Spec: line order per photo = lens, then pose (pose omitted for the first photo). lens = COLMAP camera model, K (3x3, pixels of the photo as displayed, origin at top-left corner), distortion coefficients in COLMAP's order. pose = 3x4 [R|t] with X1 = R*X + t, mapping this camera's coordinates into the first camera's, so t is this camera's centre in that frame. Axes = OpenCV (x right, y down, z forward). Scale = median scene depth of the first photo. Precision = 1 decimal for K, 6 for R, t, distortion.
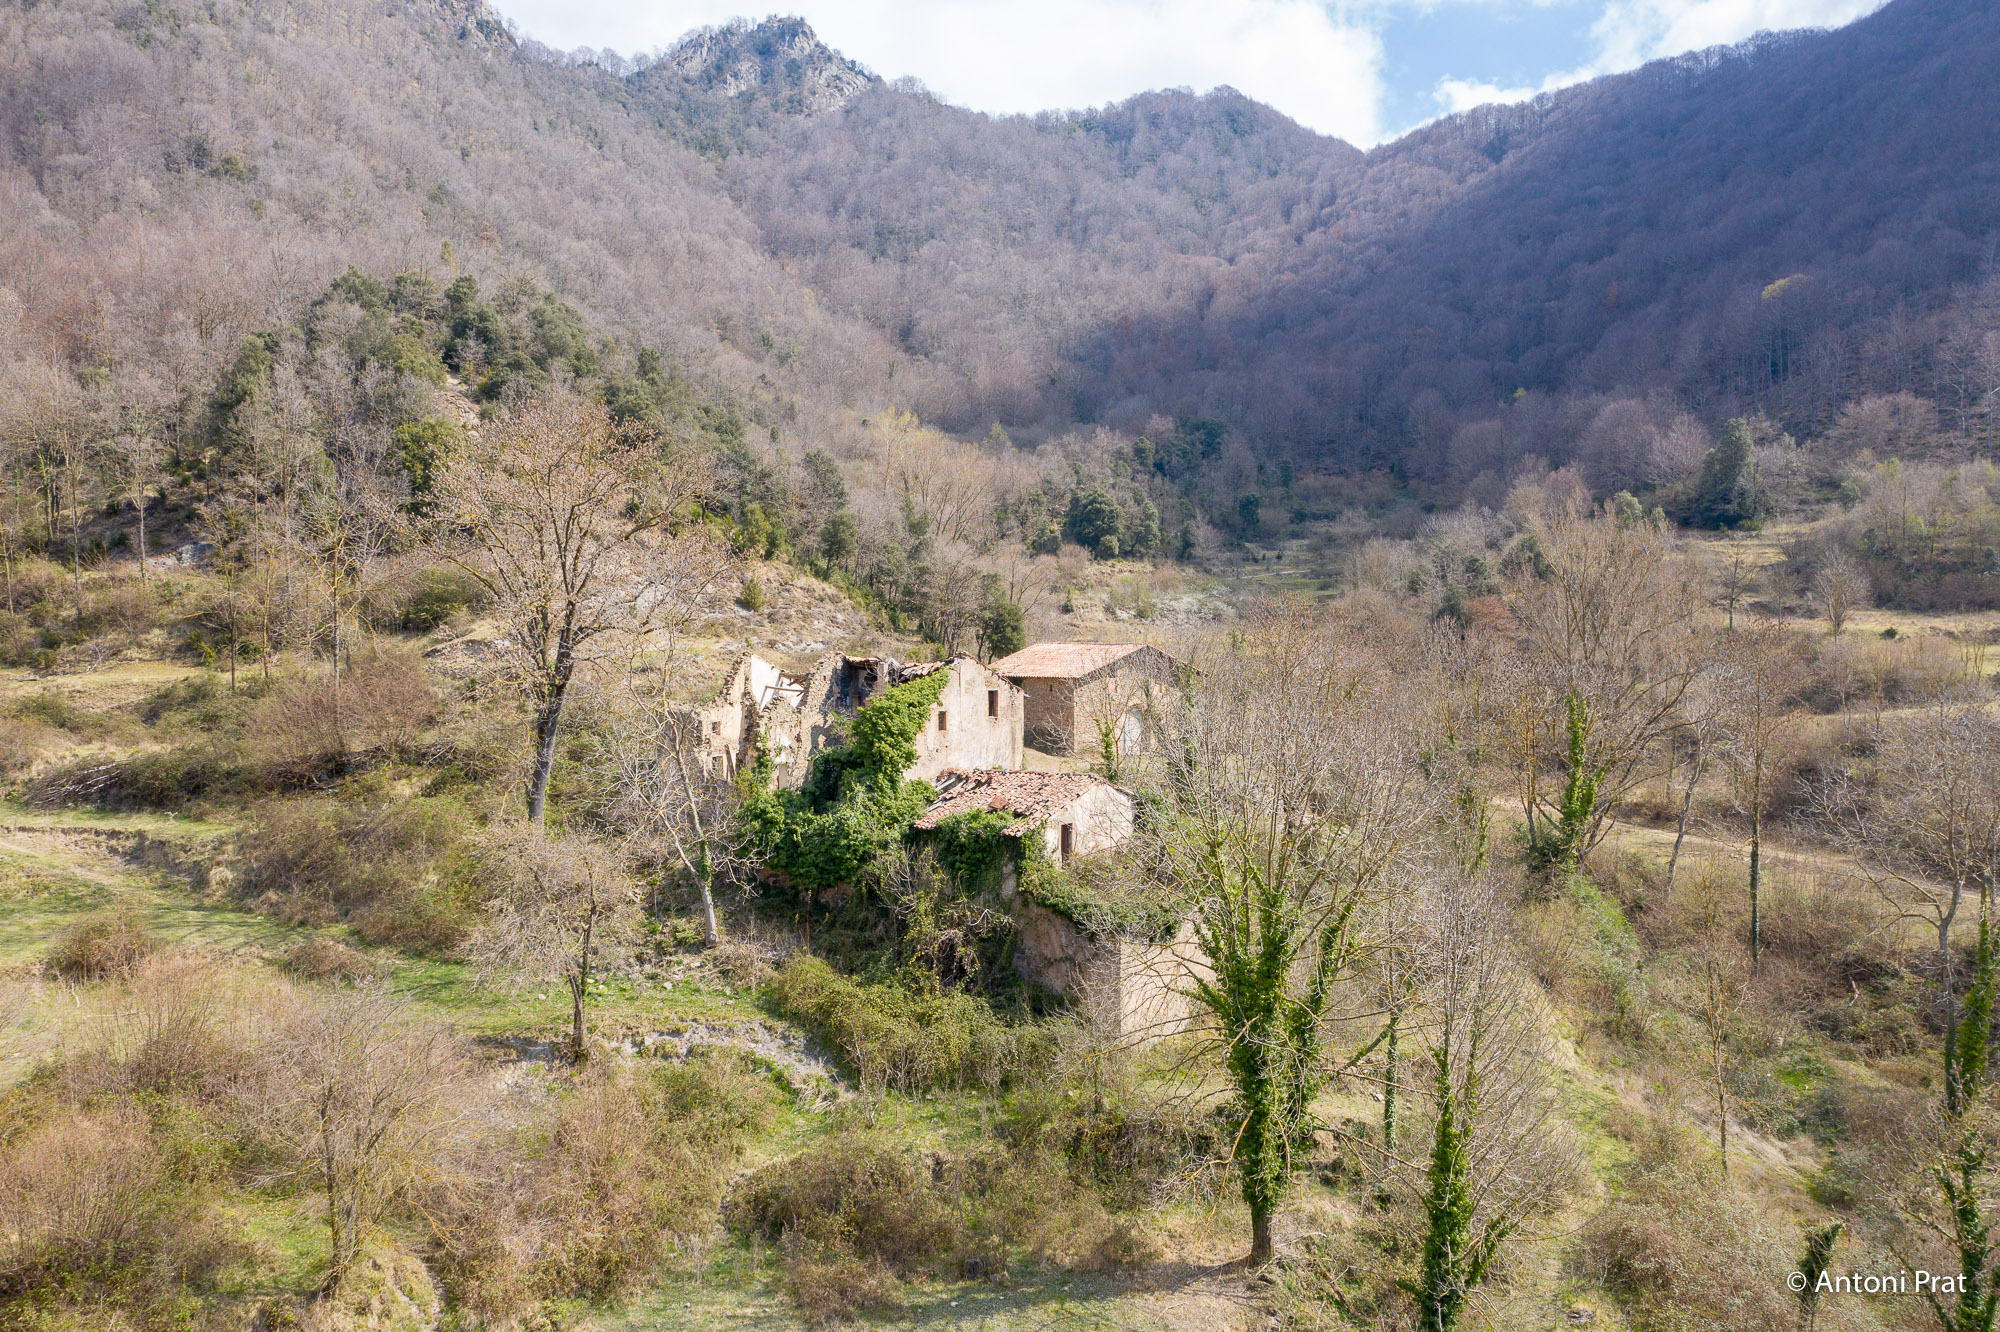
lens RADIAL K [[1606.8, 0, 995.8], [0, 1606.8, 677.8], [0, 0, 1]] dist [-0.005532, 0.014567]
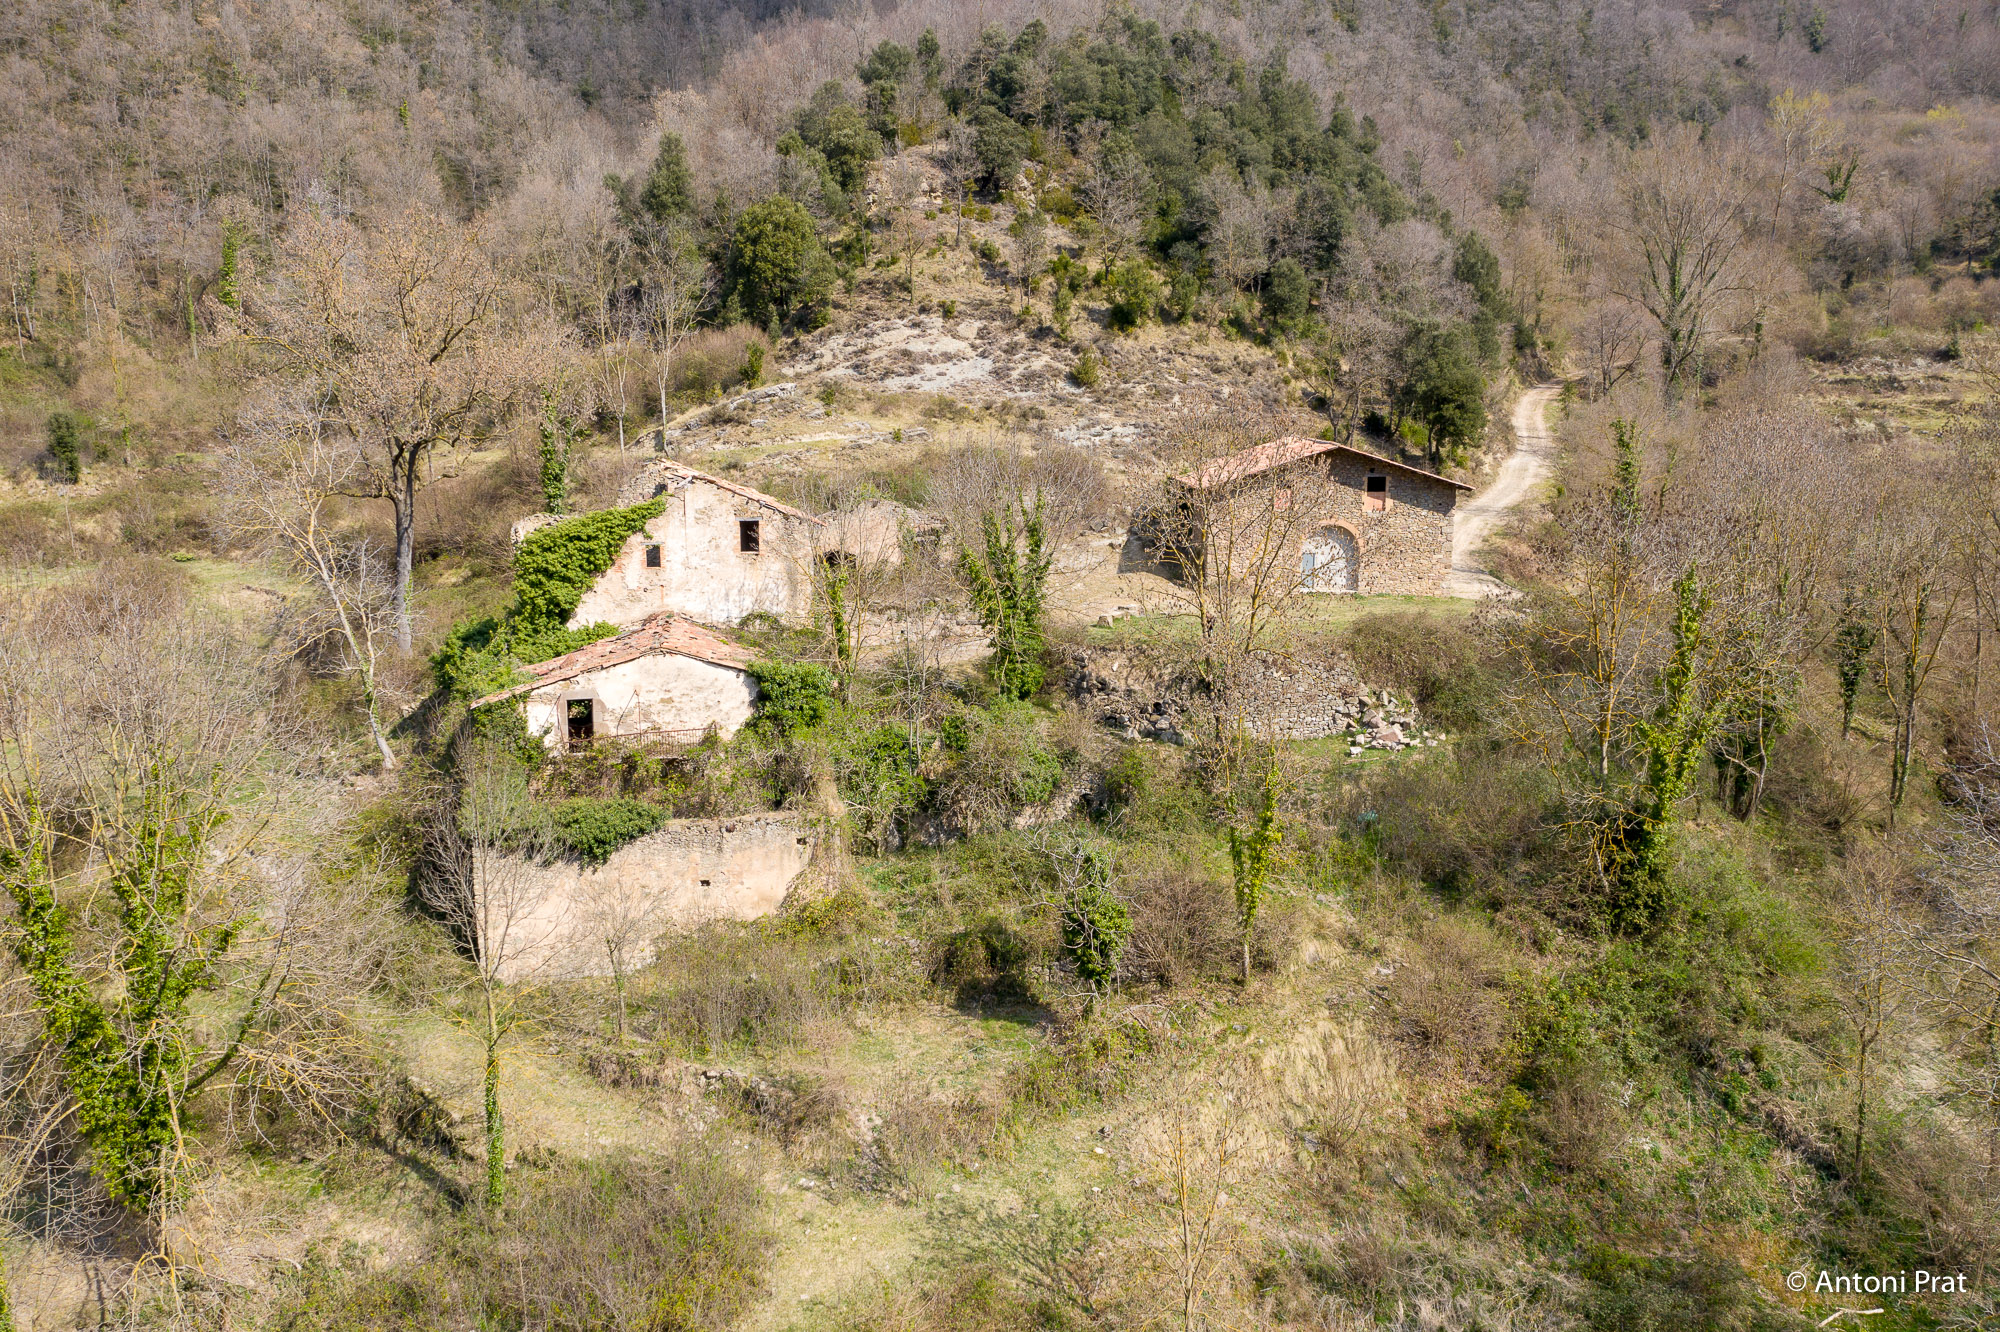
lens RADIAL K [[1606.8, 0, 993.4], [0, 1606.8, 667.8], [0, 0, 1]] dist [-0.005532, 0.014567]
pose [[0.739211, 0.120929, -0.662528, 0.646201], [-0.010427, 0.985684, 0.168279, -0.058202], [0.673393, -0.117486, 0.729890, 0.460950]]
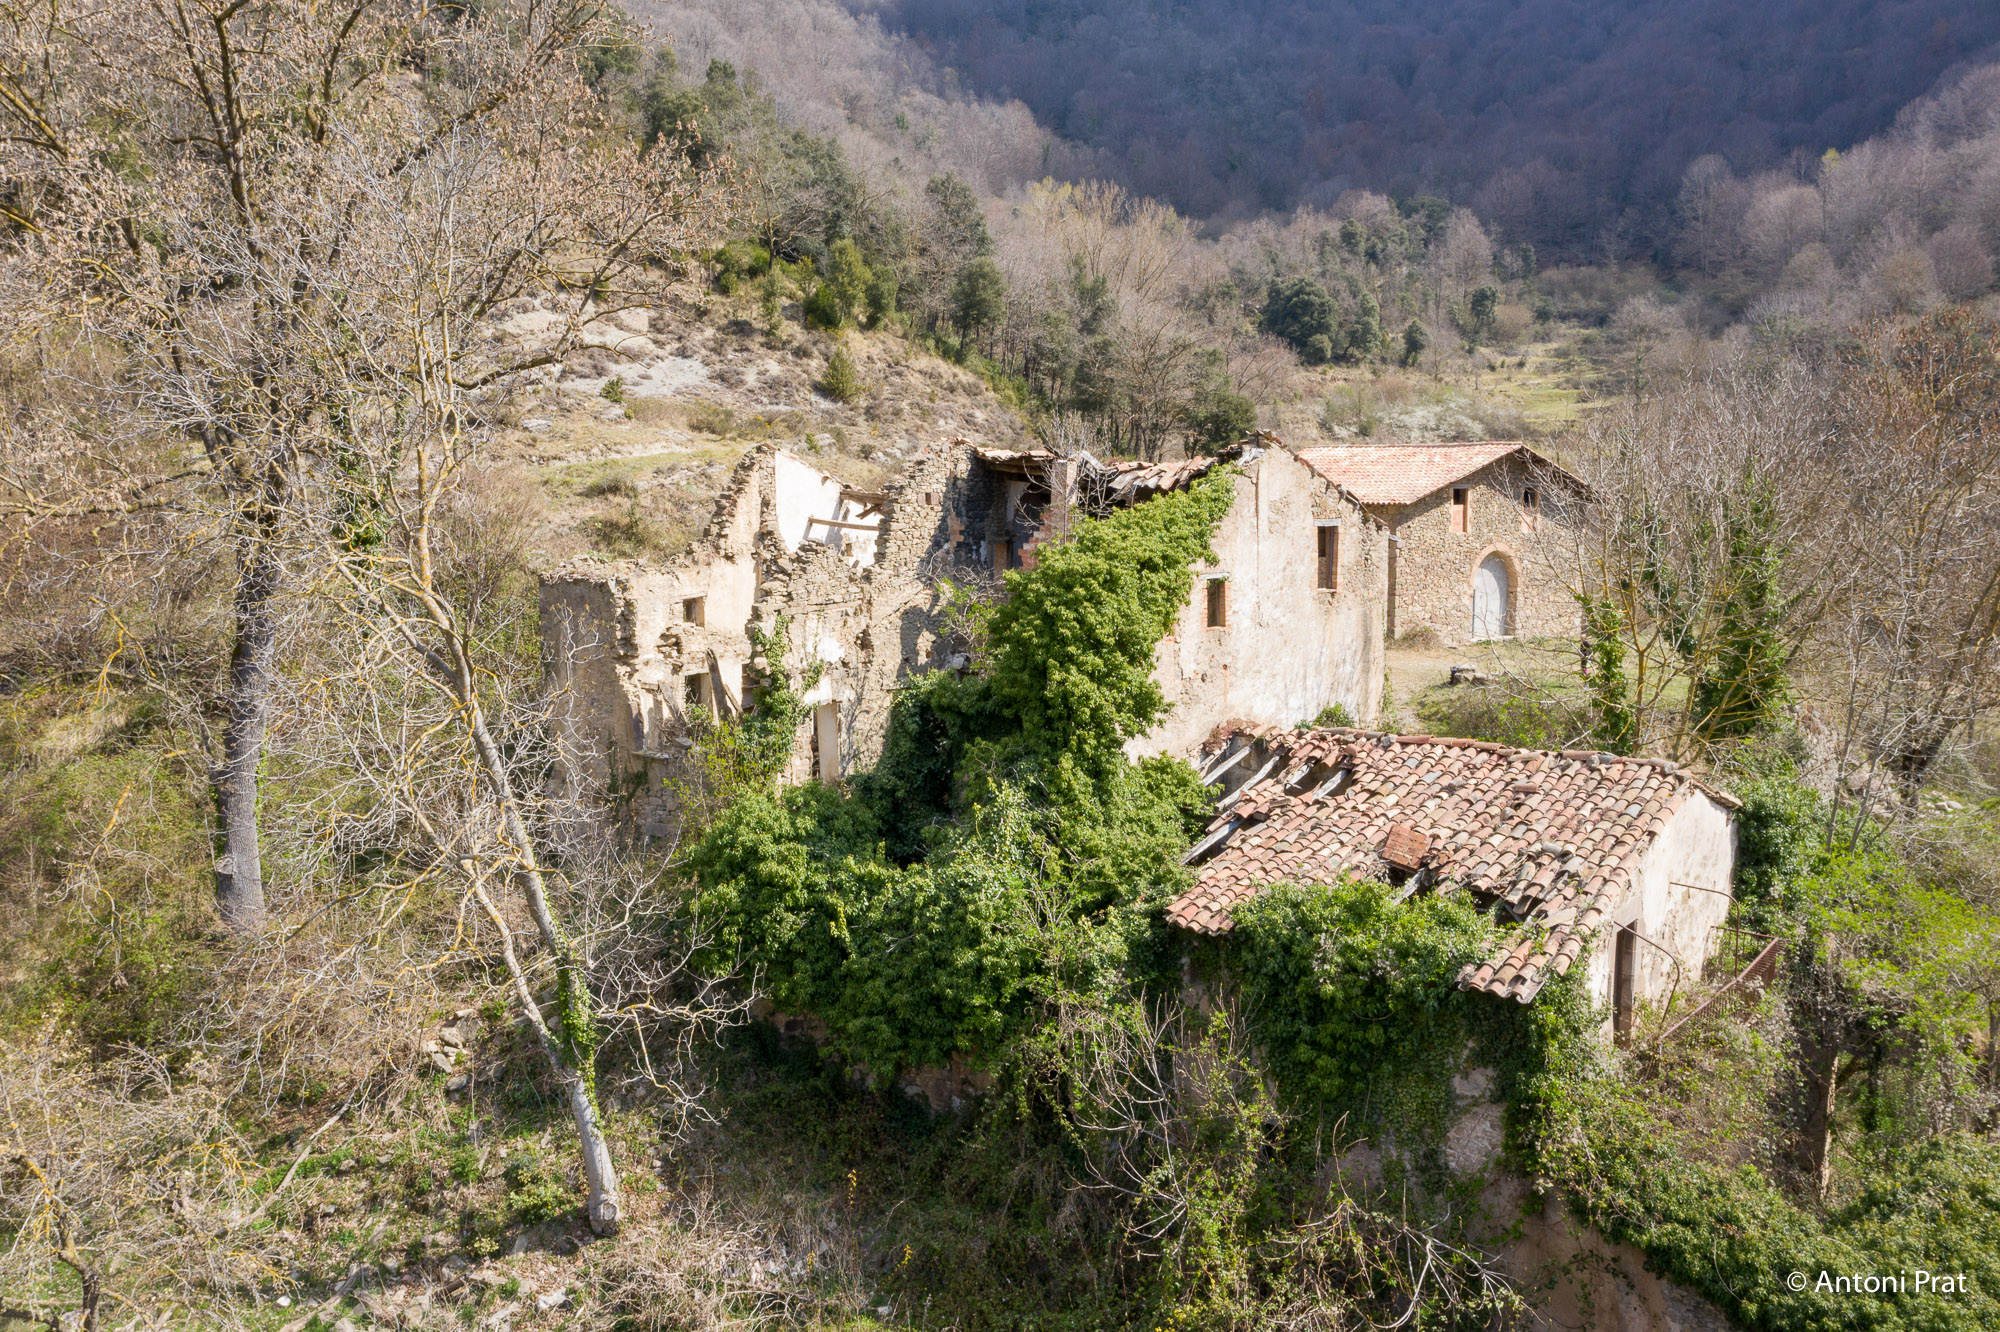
lens RADIAL K [[1606.8, 0, 988.4], [0, 1606.8, 678.7], [0, 0, 1]] dist [-0.005532, 0.014567]
pose [[0.995213, 0.006624, -0.097508, -0.047961], [0.003201, 0.994955, 0.100267, 0.005049], [0.097680, -0.100099, 0.990171, 0.567968]]
